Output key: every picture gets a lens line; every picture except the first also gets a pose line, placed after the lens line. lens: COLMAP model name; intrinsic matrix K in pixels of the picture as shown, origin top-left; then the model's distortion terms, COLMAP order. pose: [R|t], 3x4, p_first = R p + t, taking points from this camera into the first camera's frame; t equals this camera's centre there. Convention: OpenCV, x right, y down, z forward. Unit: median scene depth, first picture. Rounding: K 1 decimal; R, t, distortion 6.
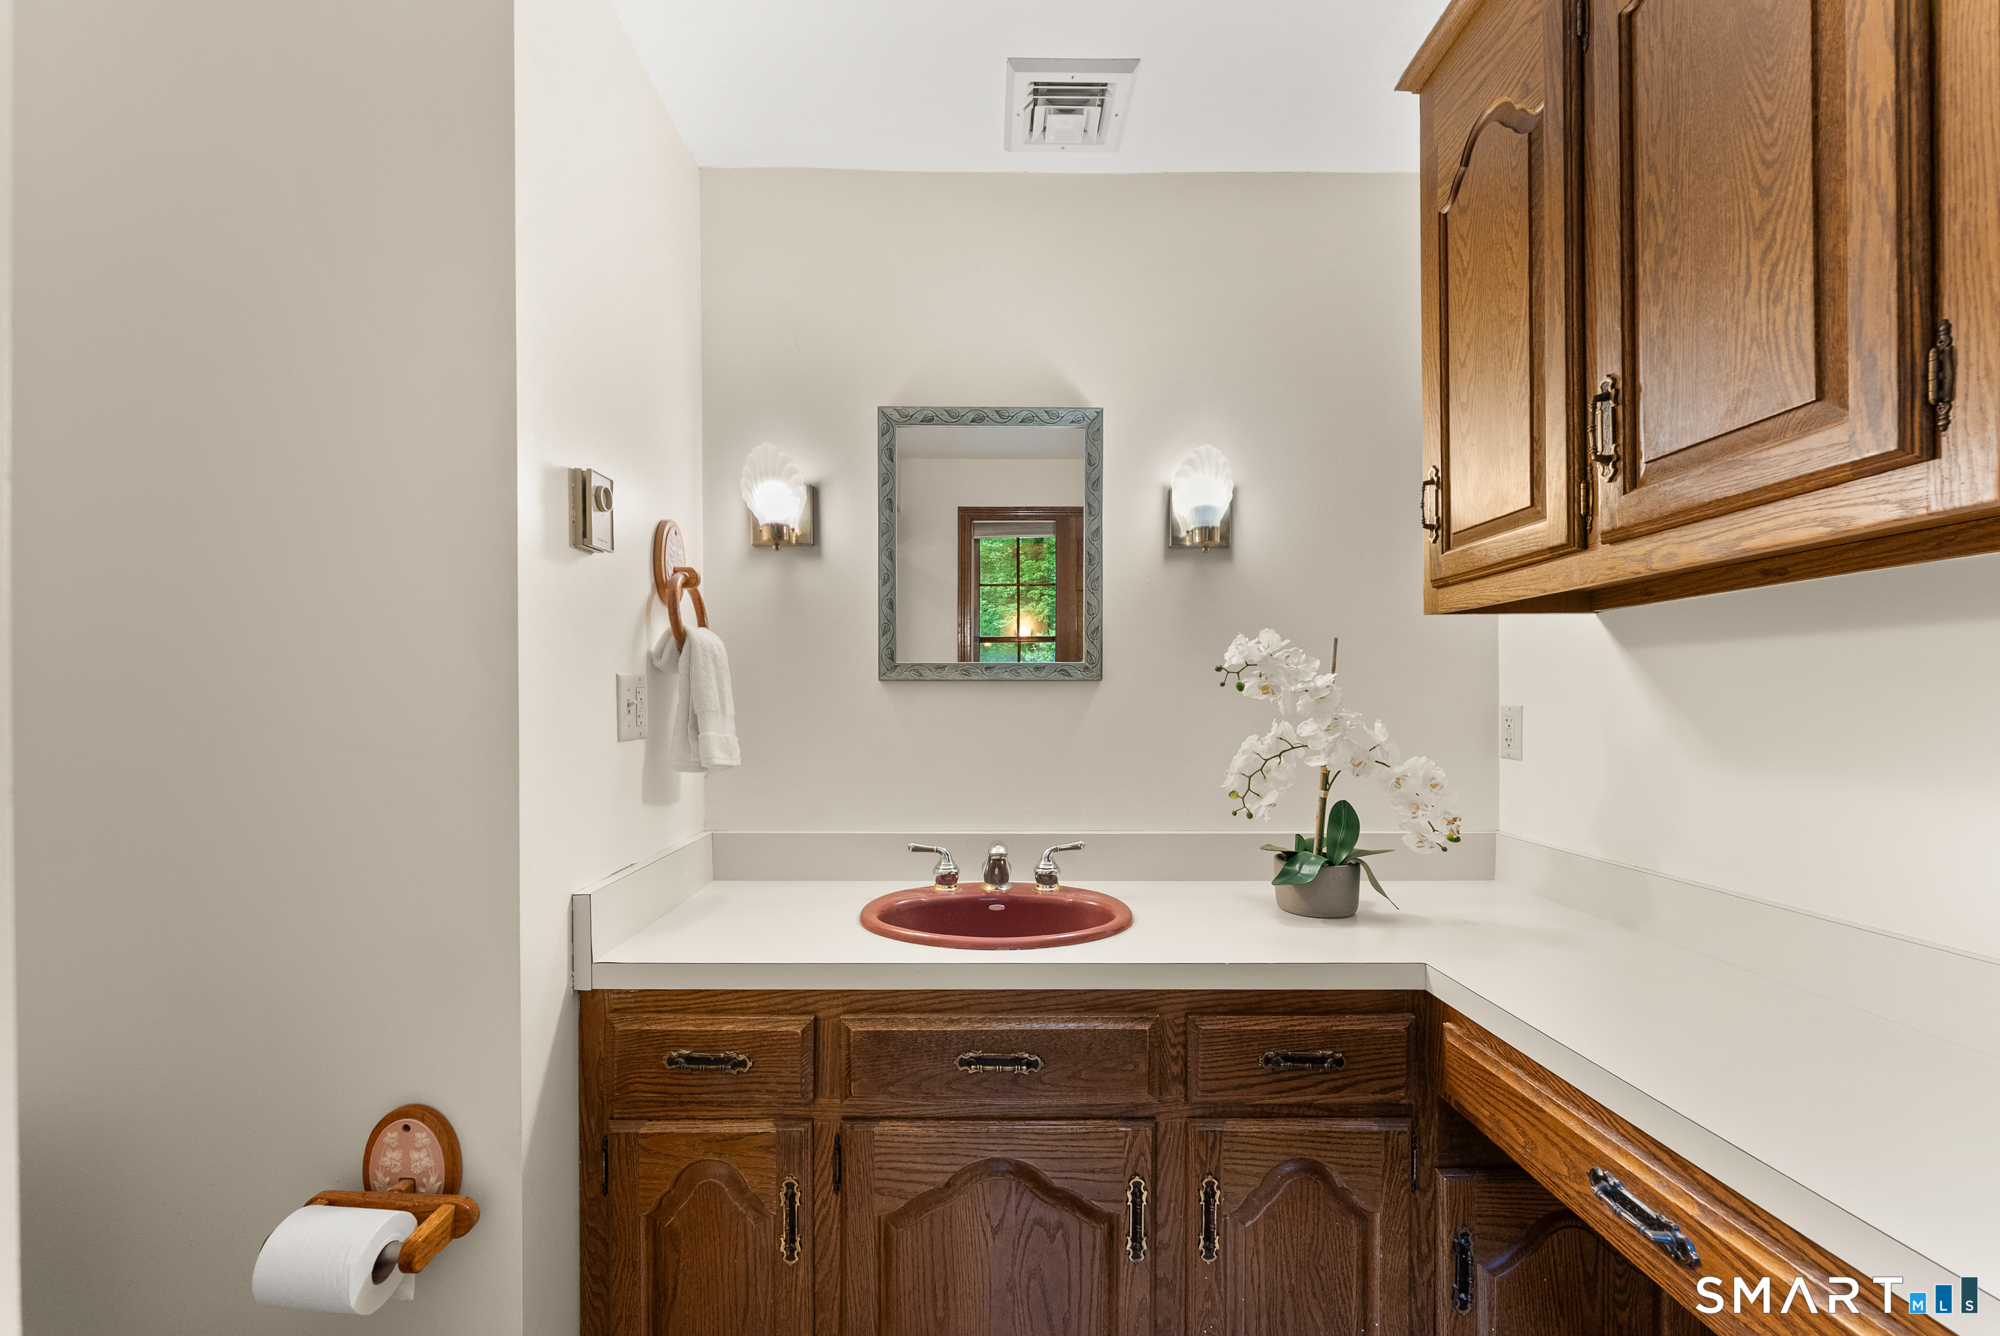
lens RADIAL K [[820.1, 0, 984.0], [0, 820.1, 698.7], [0, 0, 1]] dist [-0.000018, 0.000180]
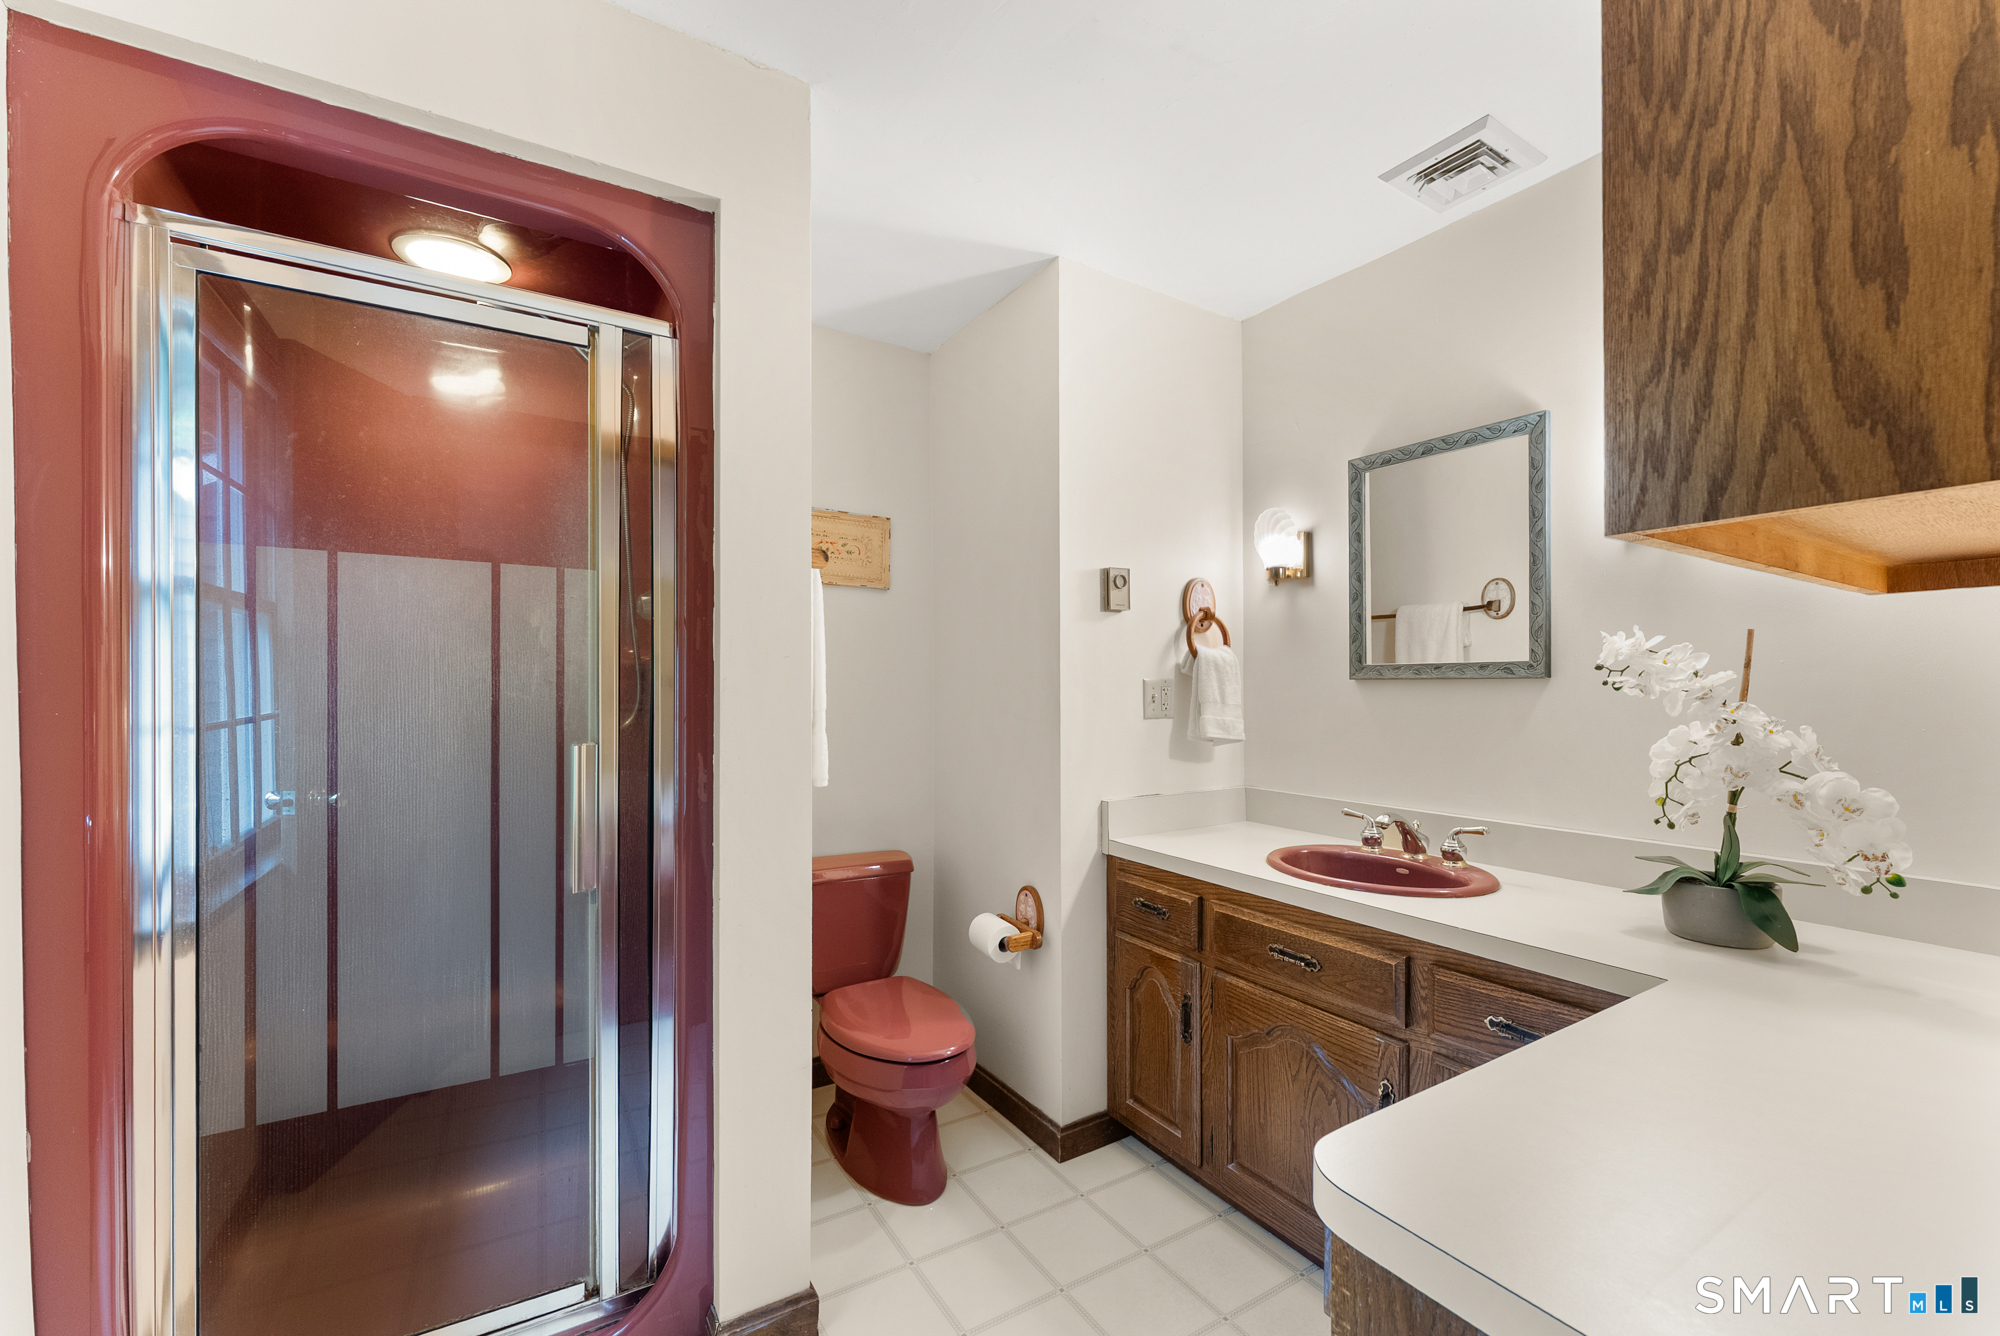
lens RADIAL K [[820.1, 0, 1005.6], [0, 820.1, 682.6], [0, 0, 1]] dist [-0.000018, 0.000180]
pose [[0.530125, -0.003349, -0.847913, 0.786988], [0.000787, 0.999994, -0.003458, -0.016195], [0.847919, 0.001166, 0.530125, -0.129723]]
